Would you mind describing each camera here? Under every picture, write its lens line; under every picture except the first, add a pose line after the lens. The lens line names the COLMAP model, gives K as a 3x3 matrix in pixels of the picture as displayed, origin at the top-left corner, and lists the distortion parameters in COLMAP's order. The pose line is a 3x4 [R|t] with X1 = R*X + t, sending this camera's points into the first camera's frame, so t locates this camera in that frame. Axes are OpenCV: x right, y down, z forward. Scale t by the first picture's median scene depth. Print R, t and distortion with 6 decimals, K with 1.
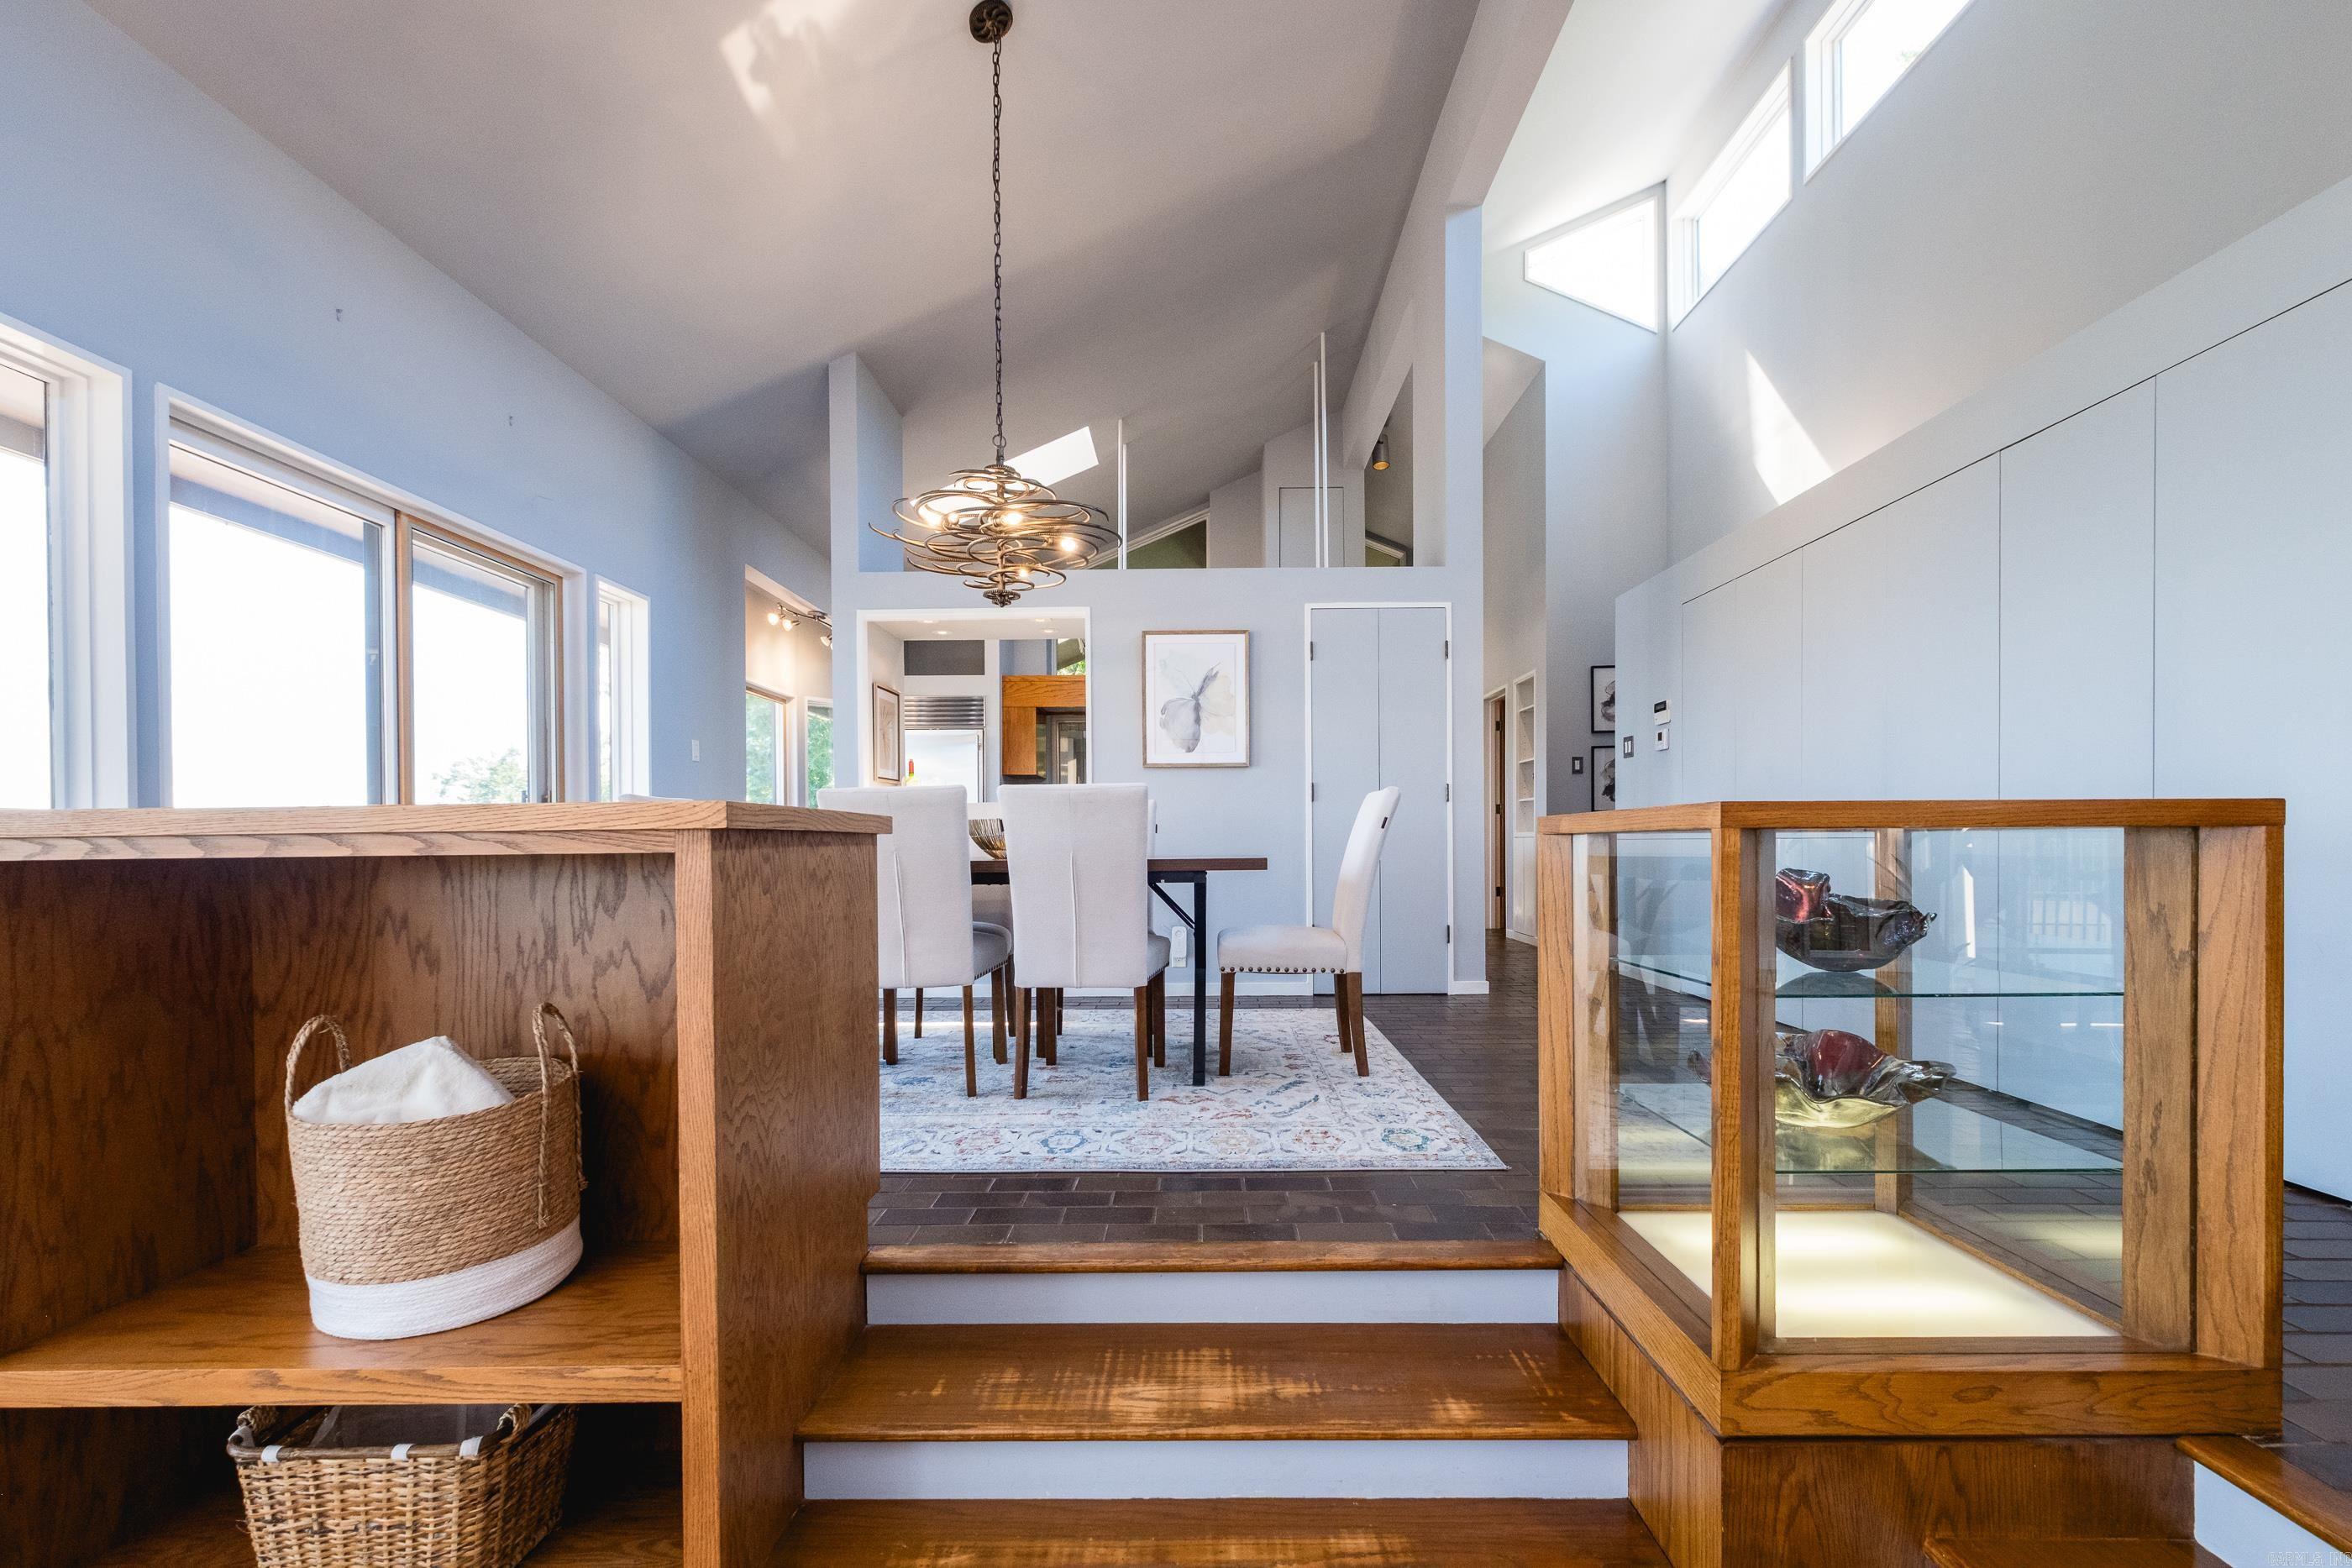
lens RADIAL K [[1040.3, 0, 1184.7], [0, 1040.3, 847.6], [0, 0, 1]] dist [-0.002666, -0.000427]
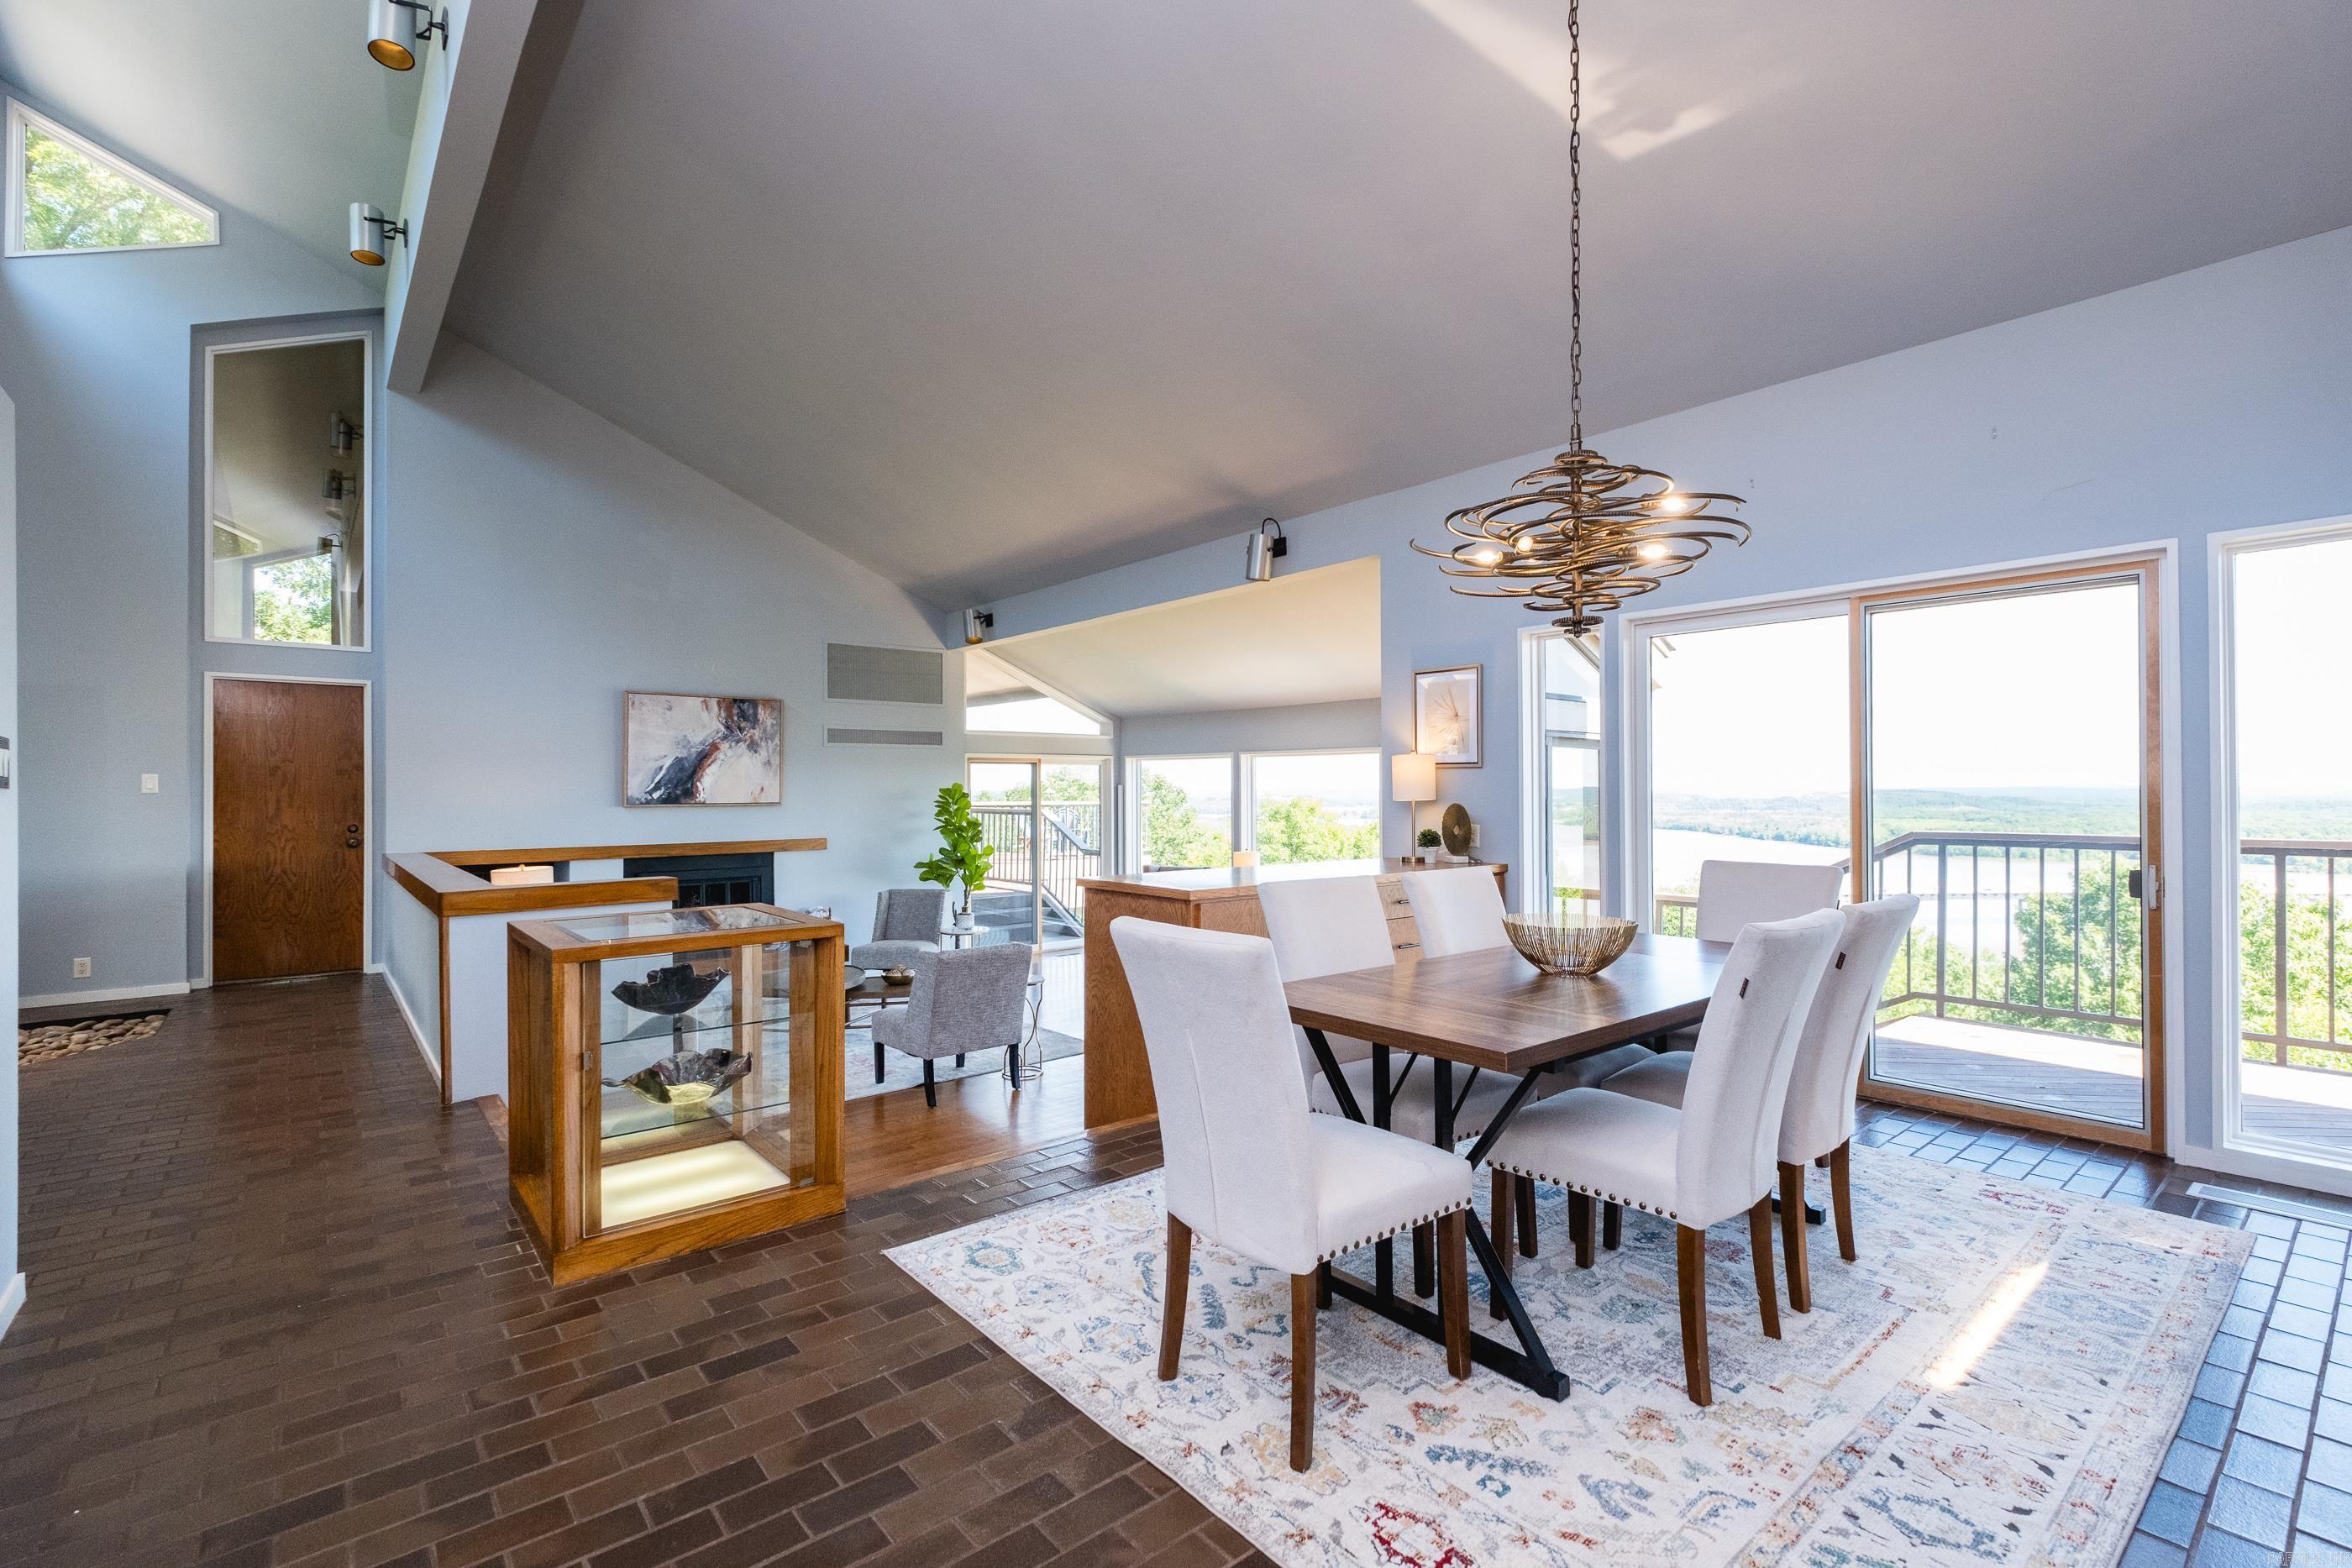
lens RADIAL K [[1021.8, 0, 1176.0], [0, 1021.8, 784.0], [0, 0, 1]] dist [0.000276, -0.000218]
pose [[-0.753905, 0.007040, -0.656946, 0.372065], [0.005311, 0.999975, 0.004621, -0.090697], [0.656962, -0.000005, -0.753923, 0.961285]]
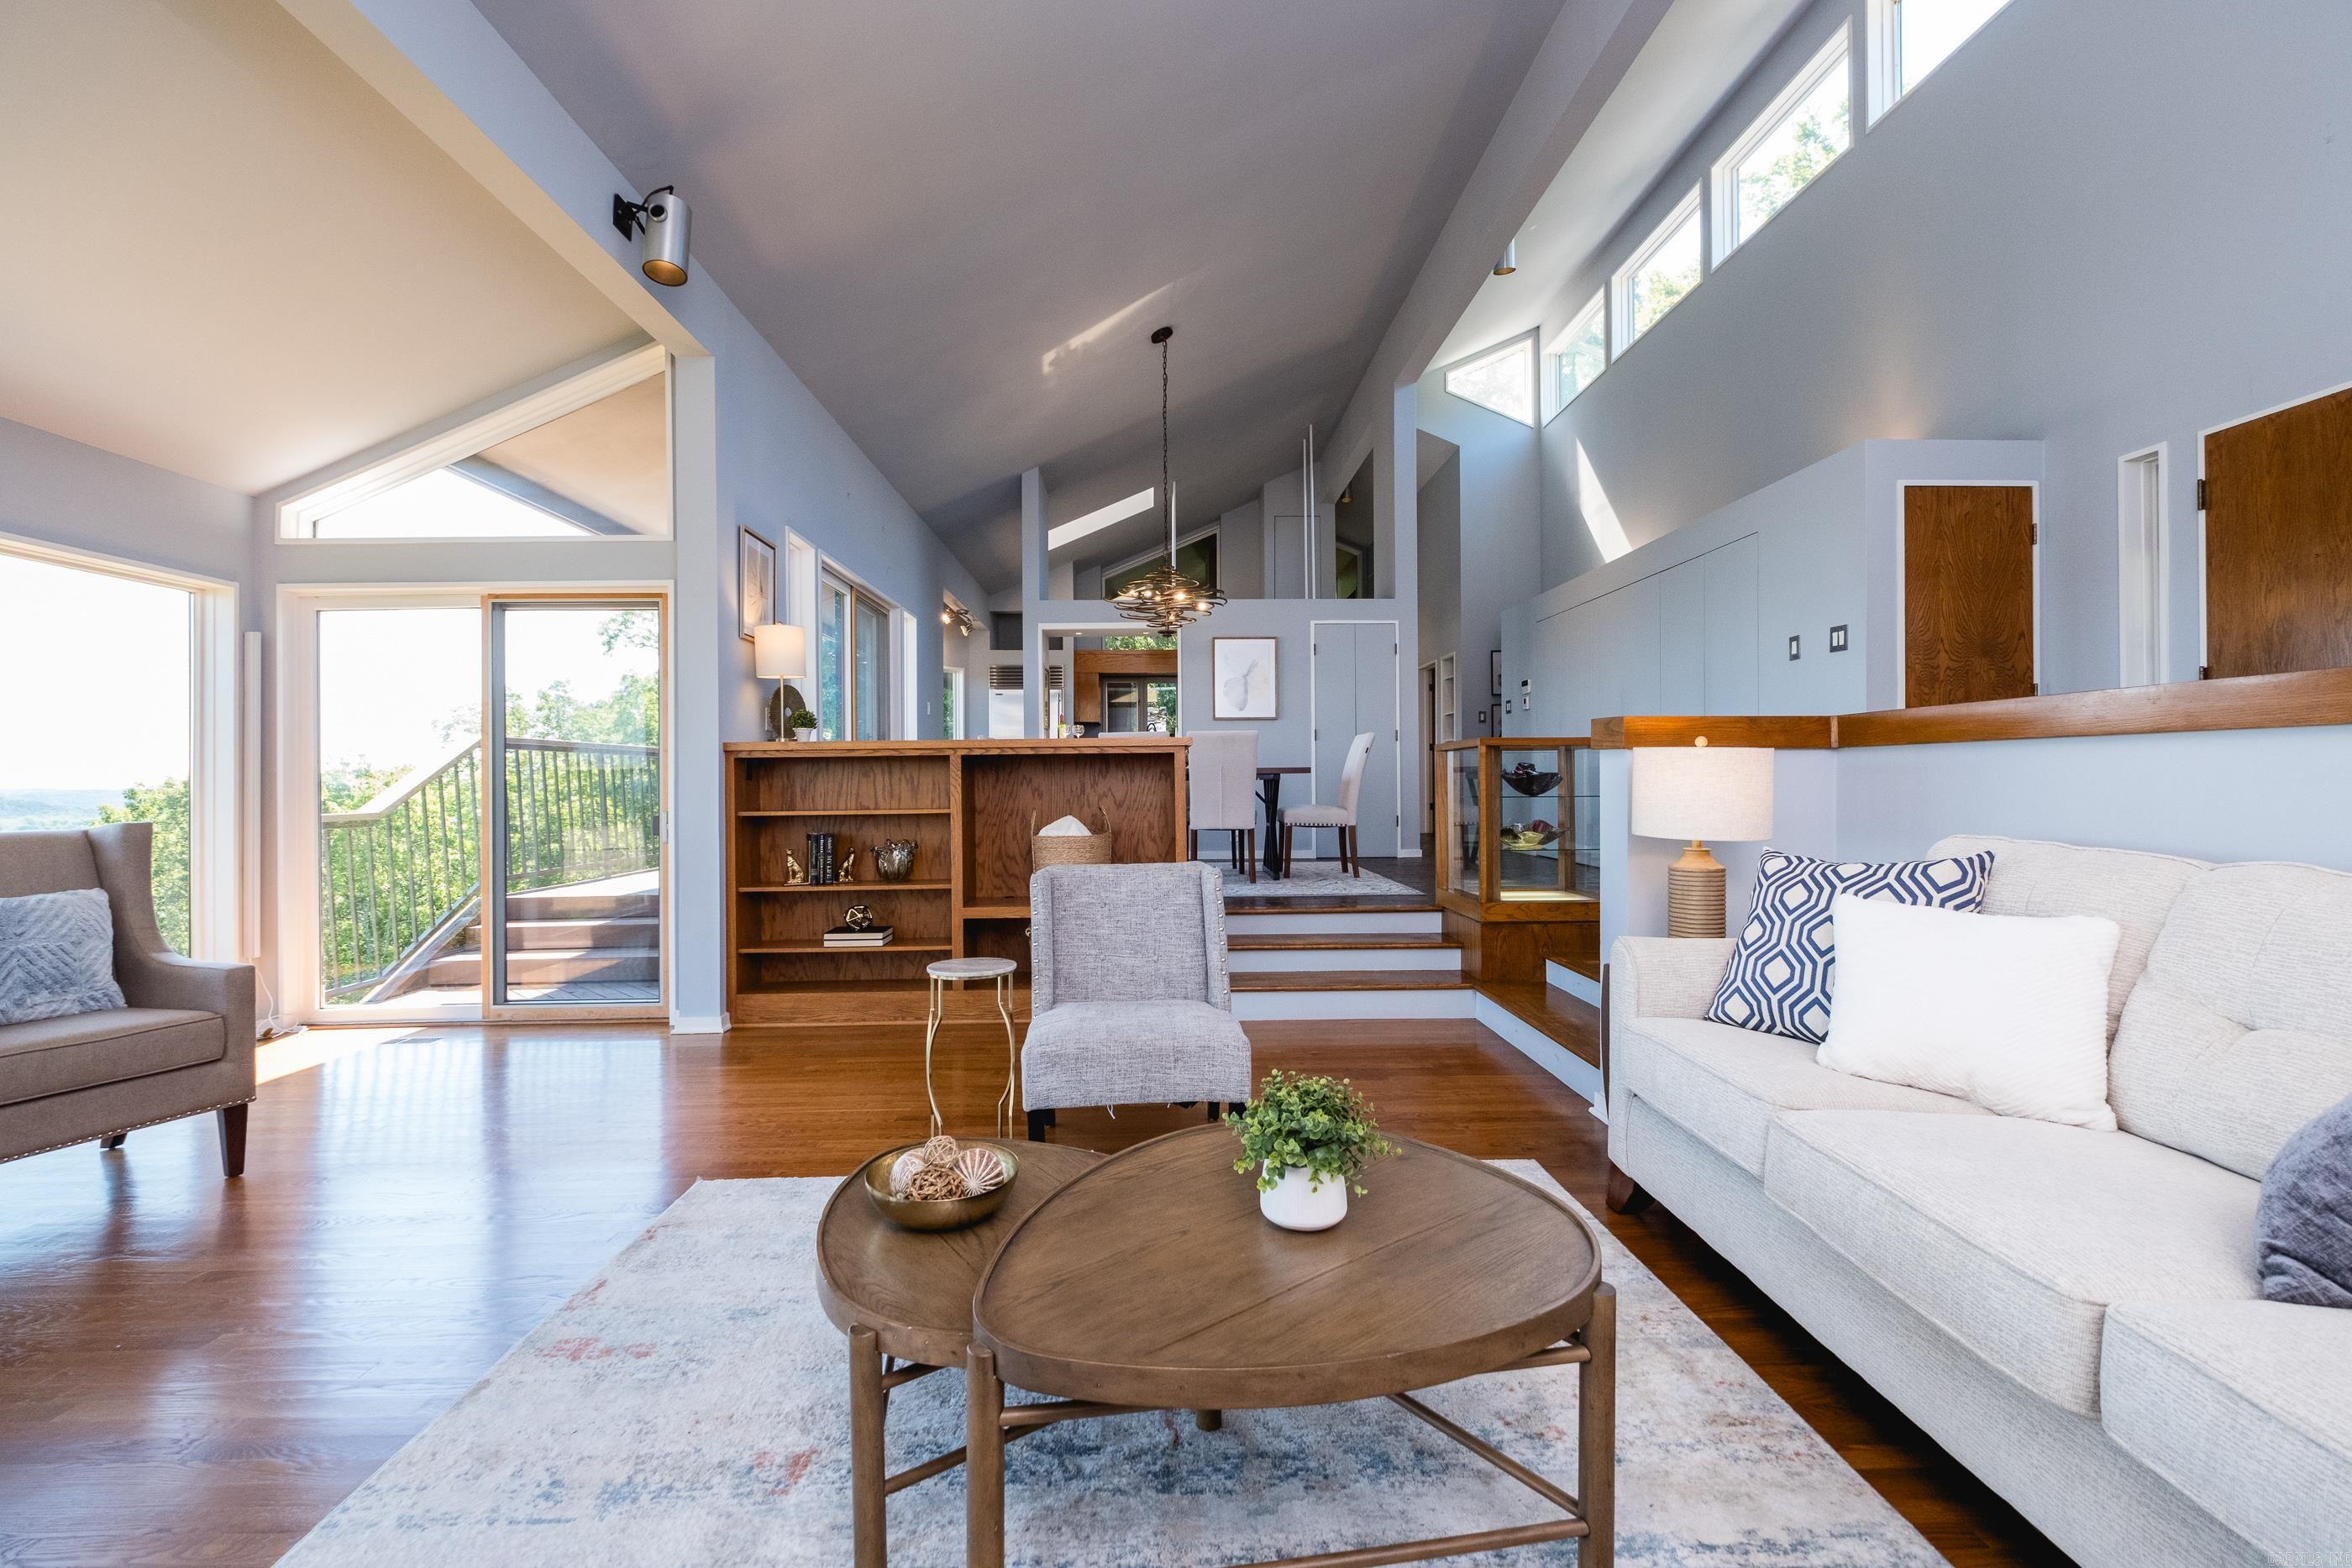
lens RADIAL K [[1021.8, 0, 1176.0], [0, 1021.8, 784.0], [0, 0, 1]] dist [0.000276, -0.000218]
pose [[0.999147, -0.000645, 0.041297, -0.163719], [0.000866, 0.999985, -0.005330, 0.032475], [-0.041293, 0.005361, 0.999133, -0.605826]]
